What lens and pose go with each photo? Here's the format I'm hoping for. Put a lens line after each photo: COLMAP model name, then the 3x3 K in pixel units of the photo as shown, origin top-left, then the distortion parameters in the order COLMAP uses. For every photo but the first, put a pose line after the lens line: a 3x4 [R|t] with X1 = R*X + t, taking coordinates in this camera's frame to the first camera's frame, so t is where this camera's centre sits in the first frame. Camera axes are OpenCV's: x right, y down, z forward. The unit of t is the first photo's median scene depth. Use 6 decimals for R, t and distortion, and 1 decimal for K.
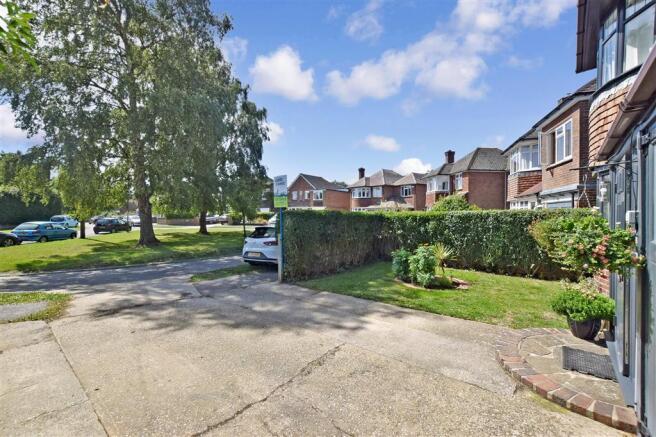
lens RADIAL K [[296.8, 0, 328.0], [0, 296.8, 218.5], [0, 0, 1]] dist [0.019931, 0.000133]
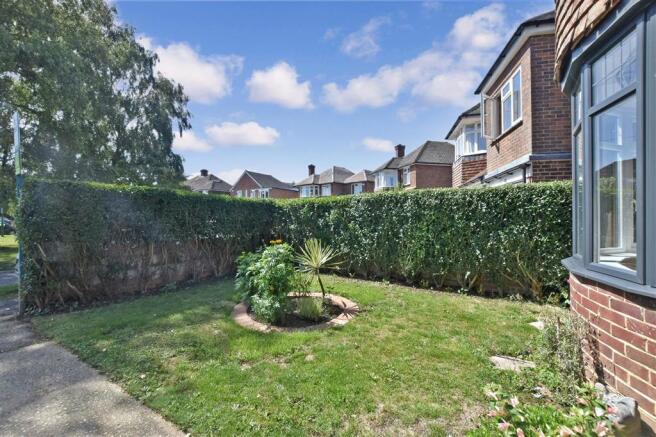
lens RADIAL K [[290.1, 0, 328.0], [0, 290.1, 218.5], [0, 0, 1]] dist [0.001574, 0.000473]
pose [[0.995697, -0.003018, 0.092618, 0.240873], [0.004579, 0.999851, -0.016645, 0.035188], [-0.092554, 0.016998, 0.995563, 0.301453]]
